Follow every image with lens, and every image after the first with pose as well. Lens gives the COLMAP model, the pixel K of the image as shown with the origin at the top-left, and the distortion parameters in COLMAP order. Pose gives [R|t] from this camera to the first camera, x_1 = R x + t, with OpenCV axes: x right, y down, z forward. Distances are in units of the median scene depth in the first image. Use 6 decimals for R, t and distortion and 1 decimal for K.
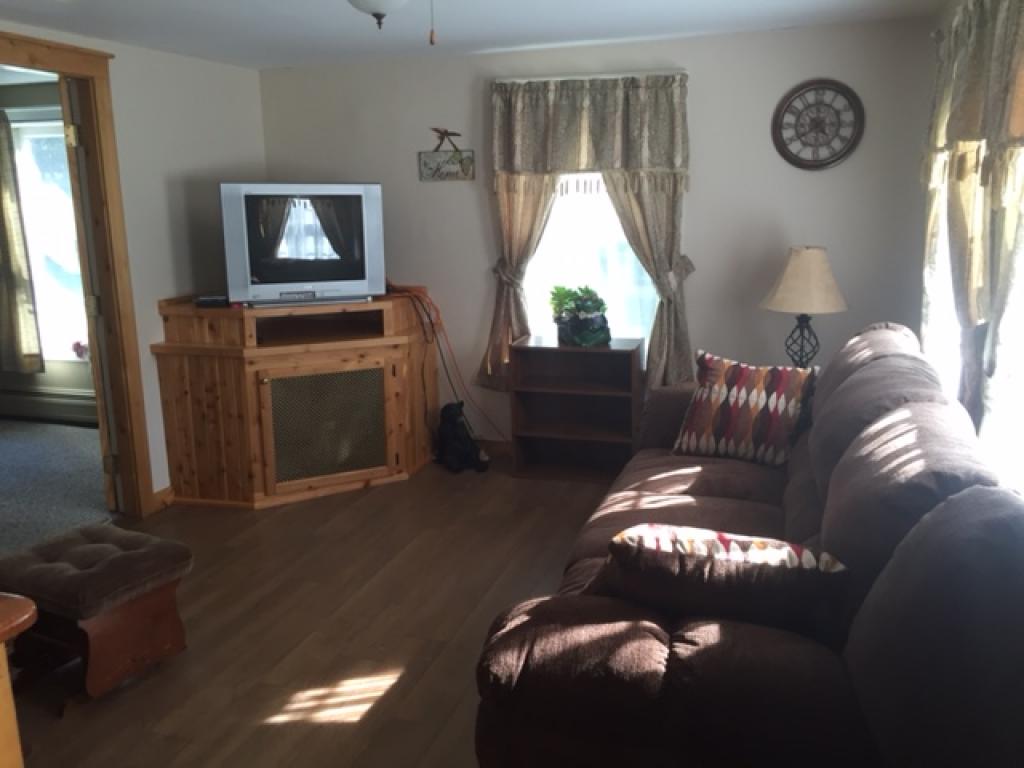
lens RADIAL K [[888.4, 0, 512.0], [0, 888.4, 384.0], [0, 0, 1]] dist [0.094195, -0.127695]
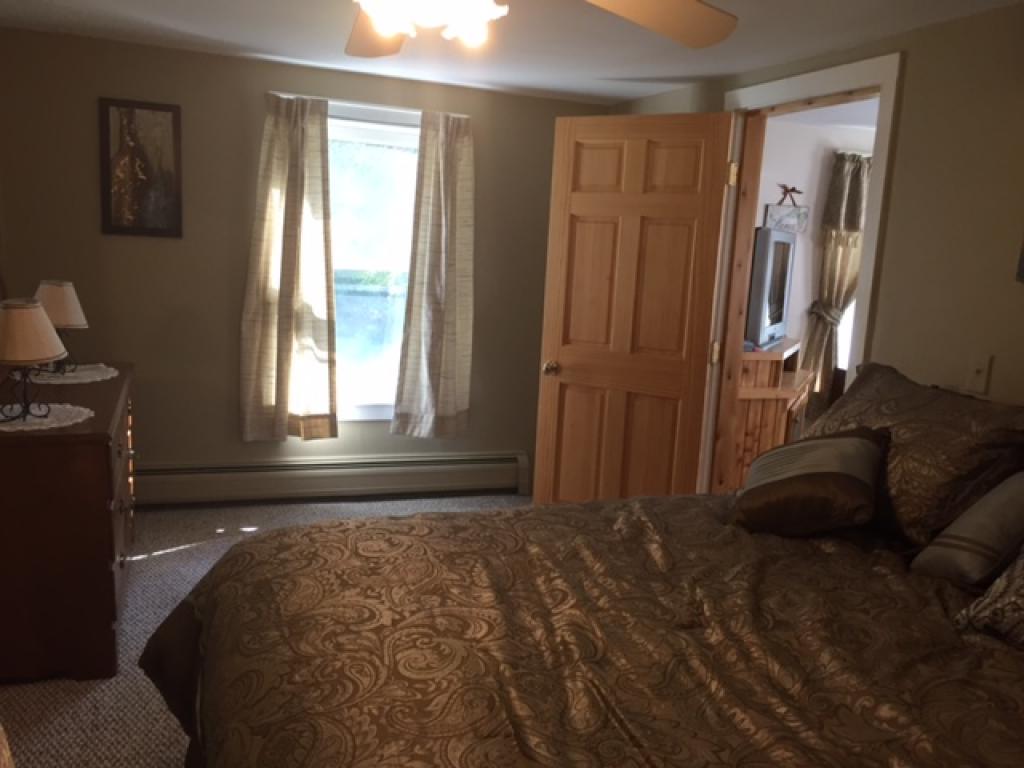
lens RADIAL K [[888.4, 0, 512.0], [0, 888.4, 384.0], [0, 0, 1]] dist [0.094195, -0.127695]
pose [[0.771469, -0.045875, 0.634611, -1.061786], [0.065964, 0.997789, -0.008061, -0.051711], [-0.632838, 0.048080, 0.772790, 0.362073]]
